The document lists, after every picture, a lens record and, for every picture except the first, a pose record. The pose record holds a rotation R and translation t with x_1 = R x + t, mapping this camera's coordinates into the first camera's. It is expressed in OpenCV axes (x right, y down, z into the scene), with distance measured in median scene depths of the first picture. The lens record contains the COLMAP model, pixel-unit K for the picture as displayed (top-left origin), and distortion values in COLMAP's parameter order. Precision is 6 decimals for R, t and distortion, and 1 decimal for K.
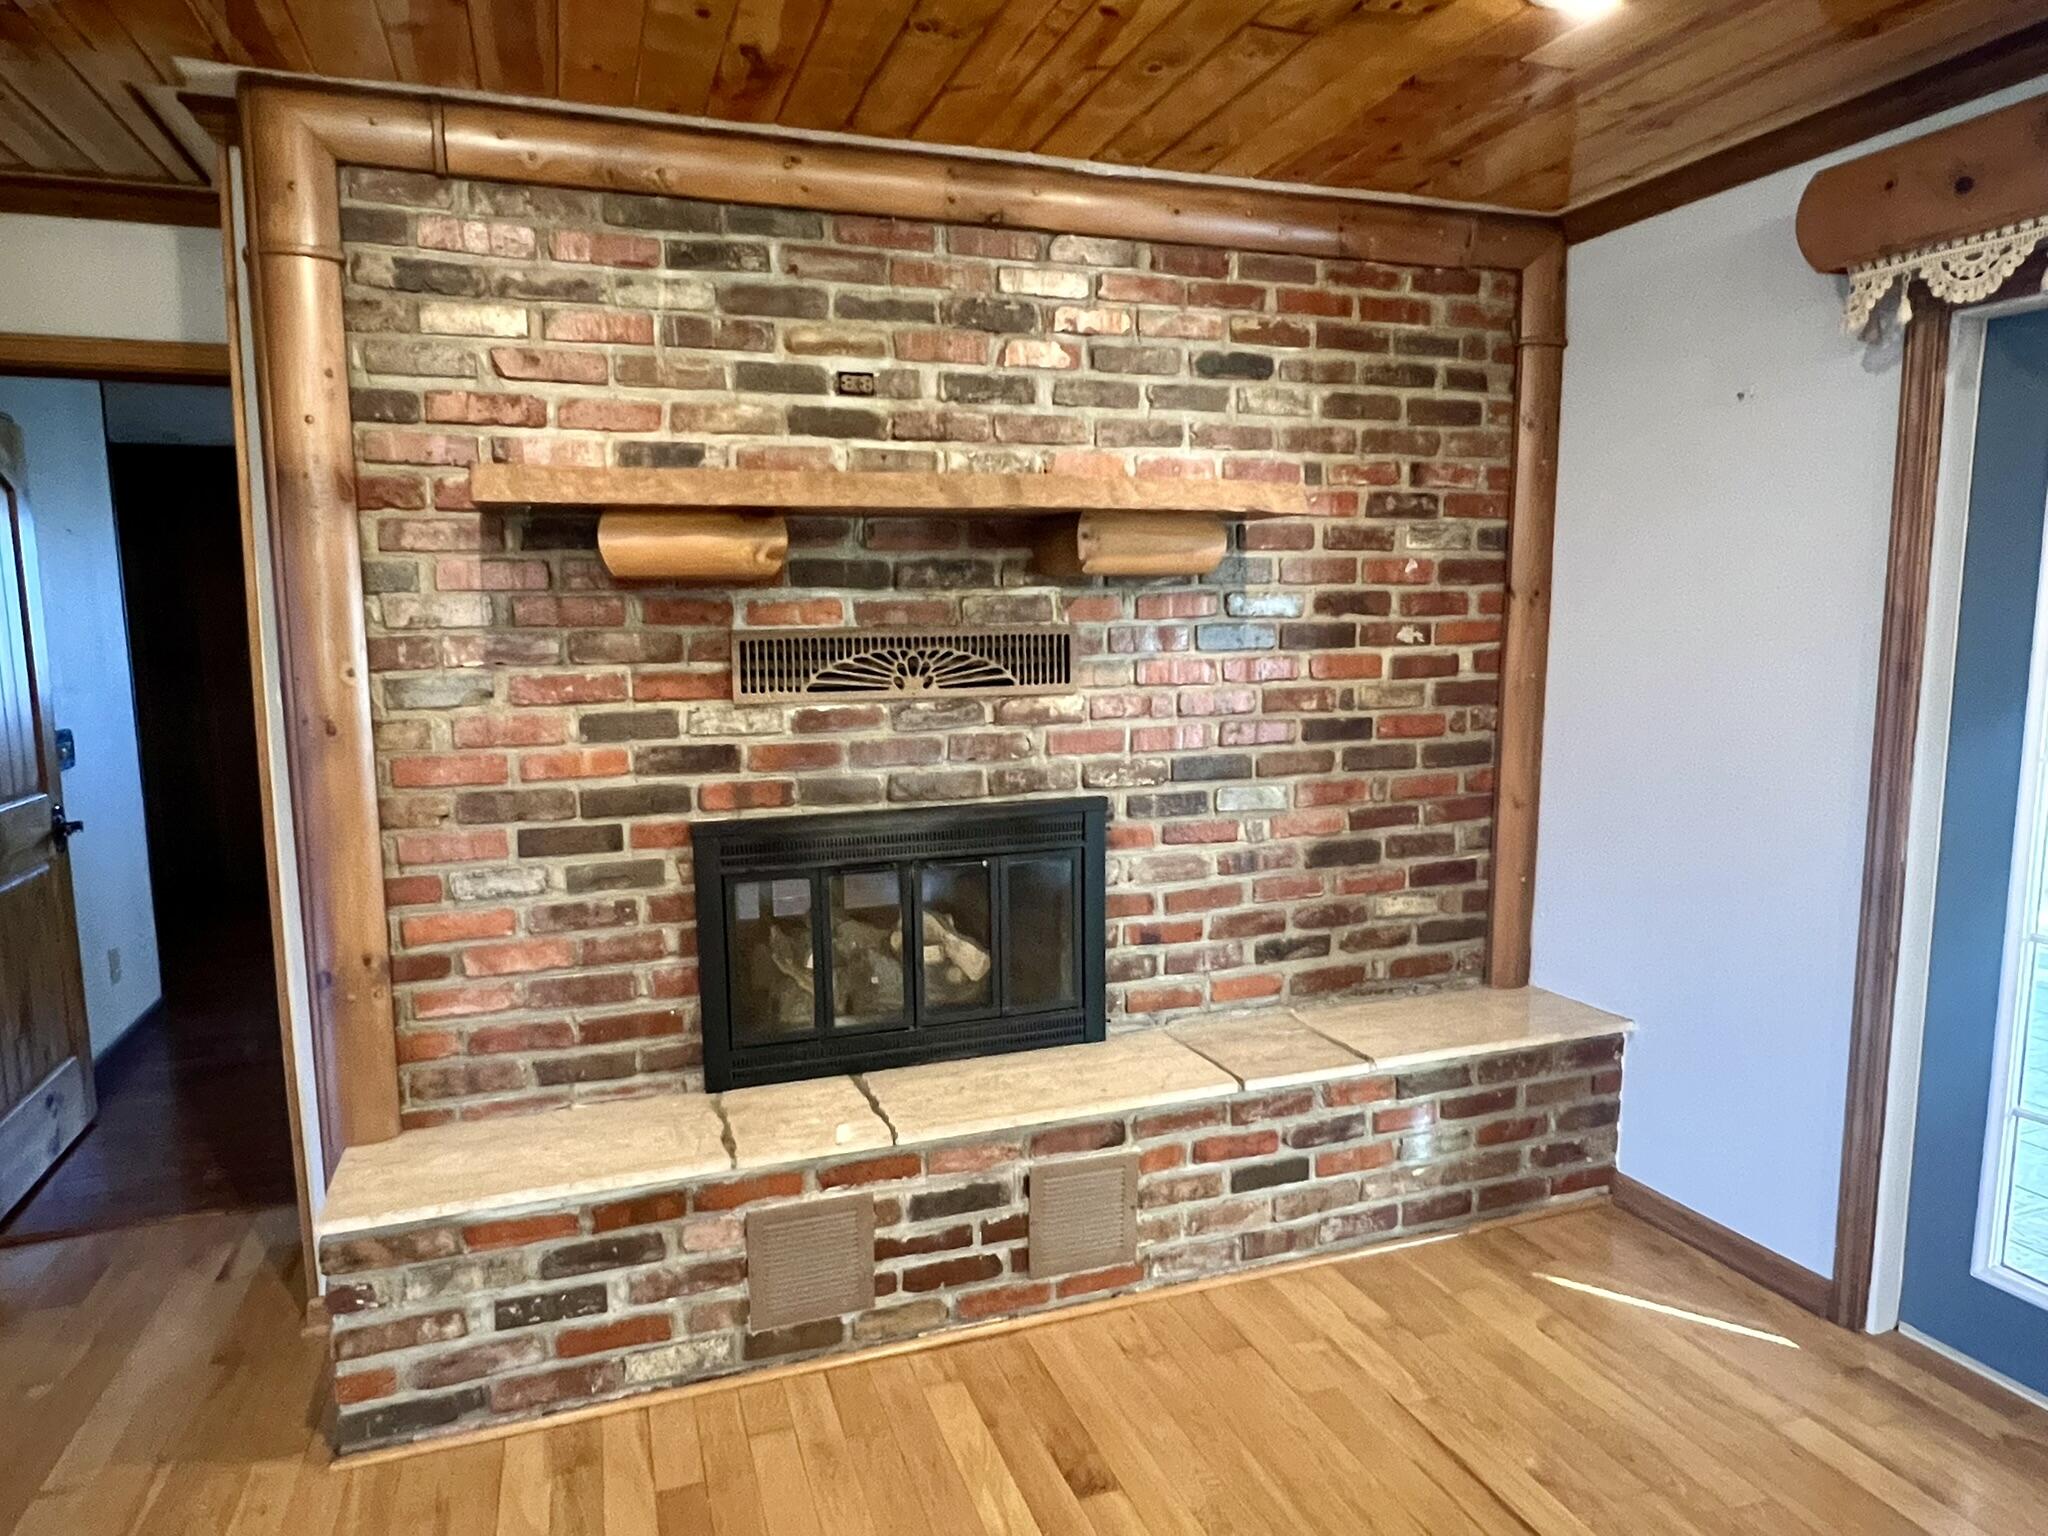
lens RADIAL K [[1243.0, 0, 1016.5], [0, 1243.0, 767.1], [0, 0, 1]] dist [0.005881, 0.000155]
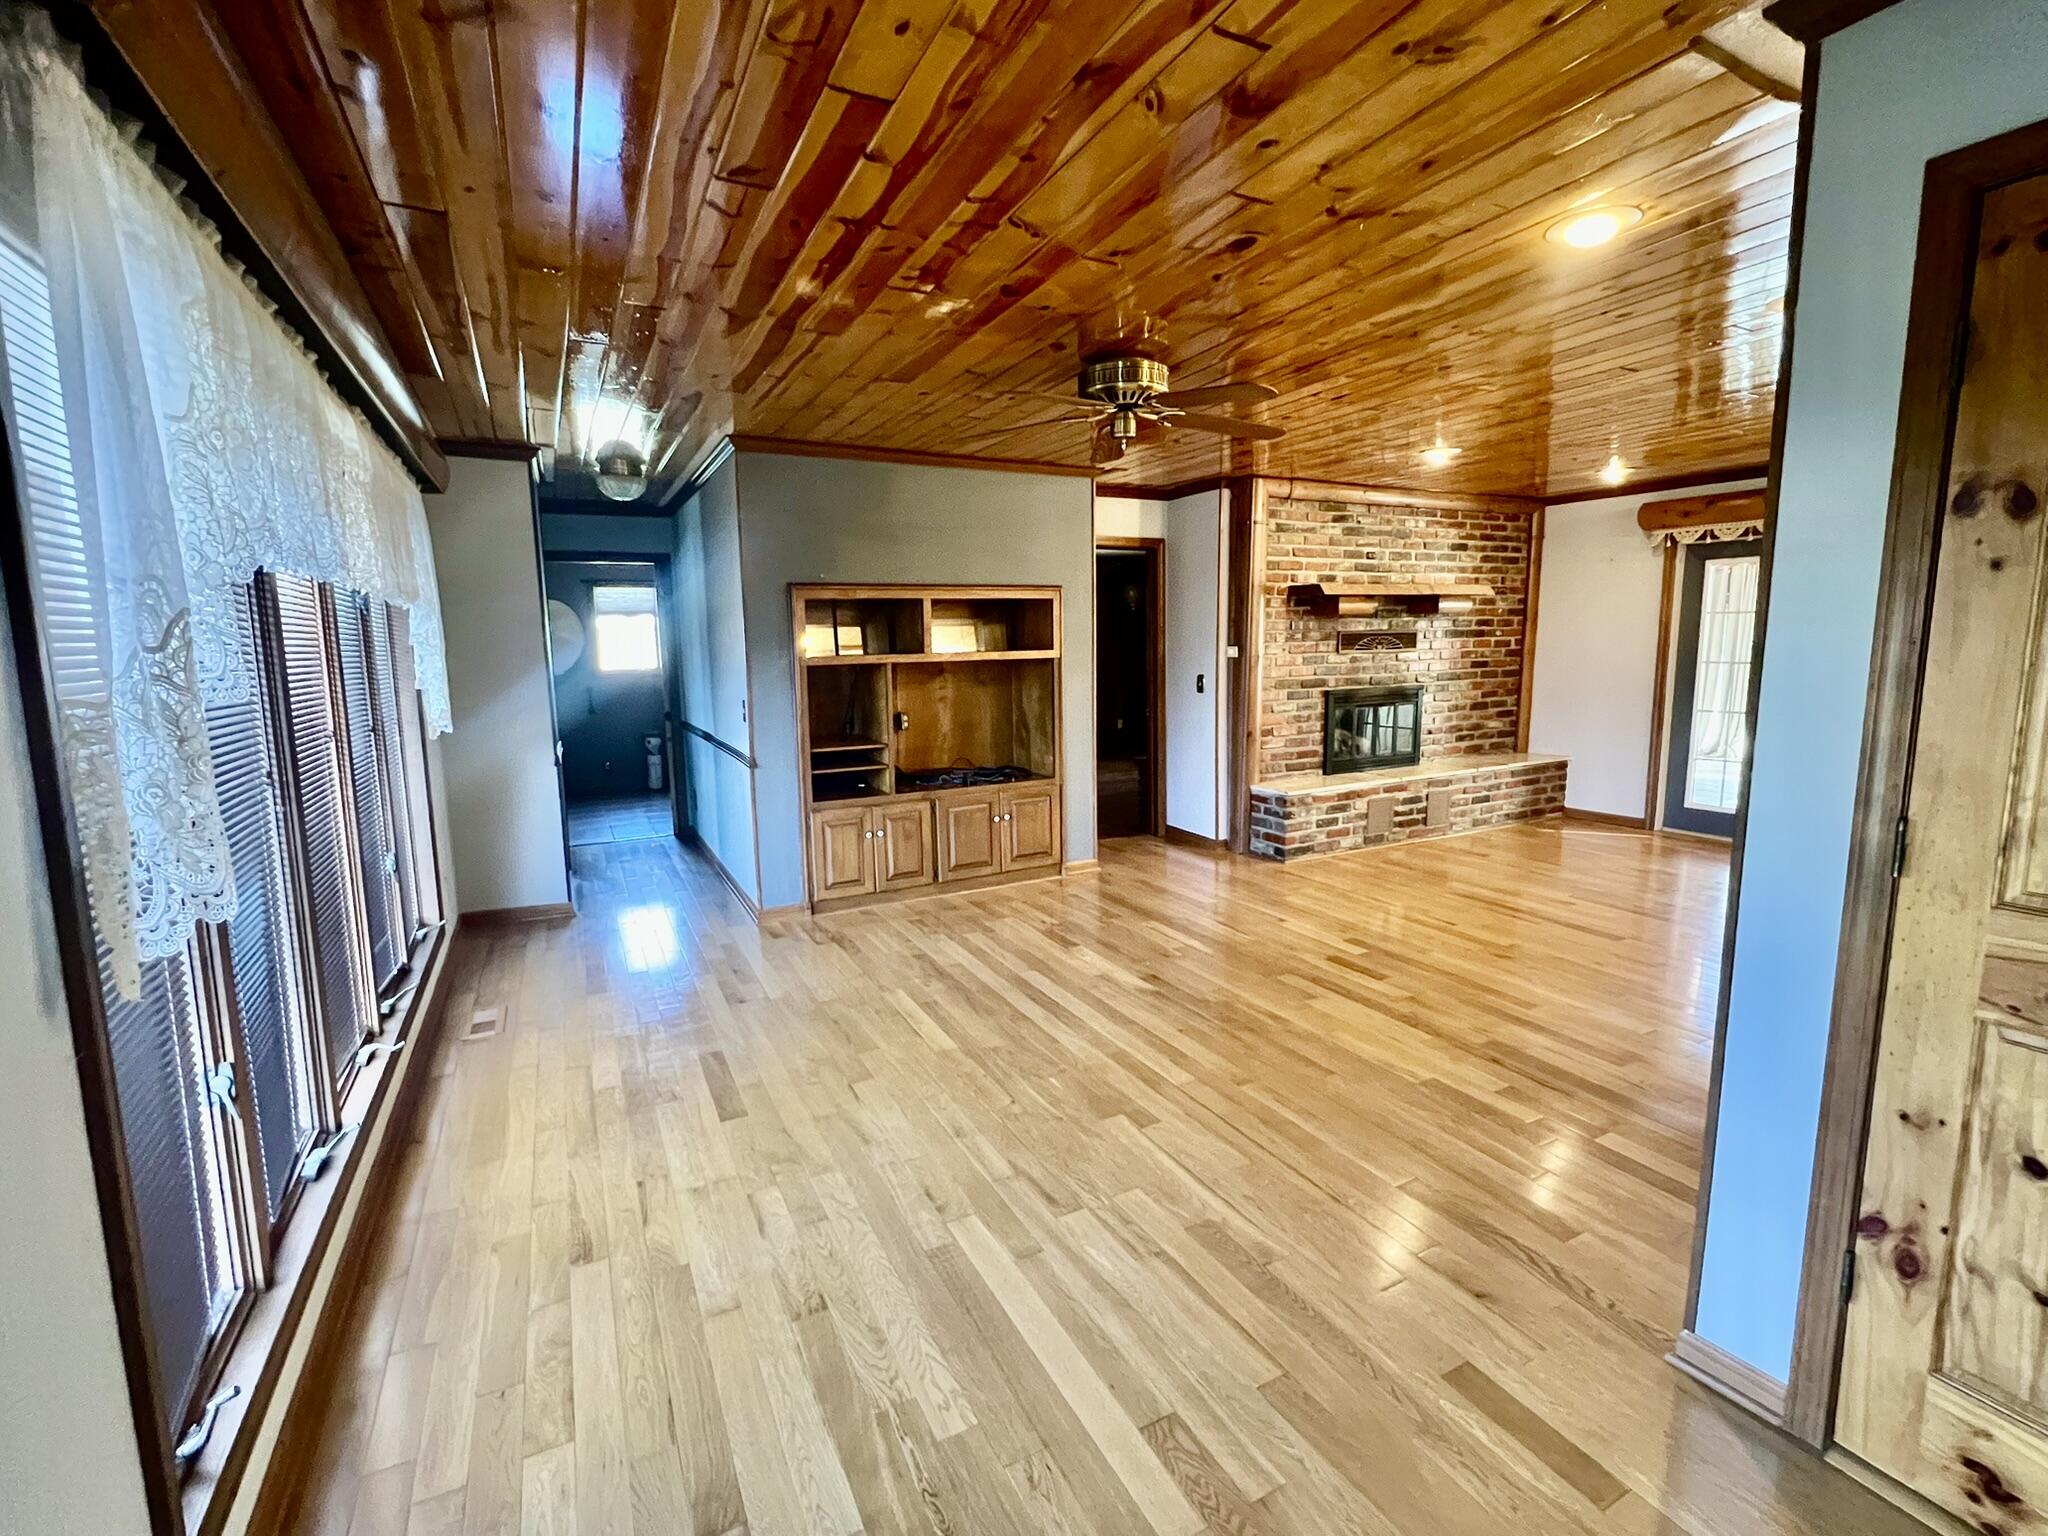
lens RADIAL K [[897.2, 0, 1013.6], [0, 897.2, 759.6], [0, 0, 1]] dist [-0.001090, -0.000439]
pose [[0.991412, -0.024740, 0.128415, -1.255847], [0.023811, 0.999678, 0.008758, 0.169217], [-0.128591, -0.005625, 0.991682, -1.115918]]
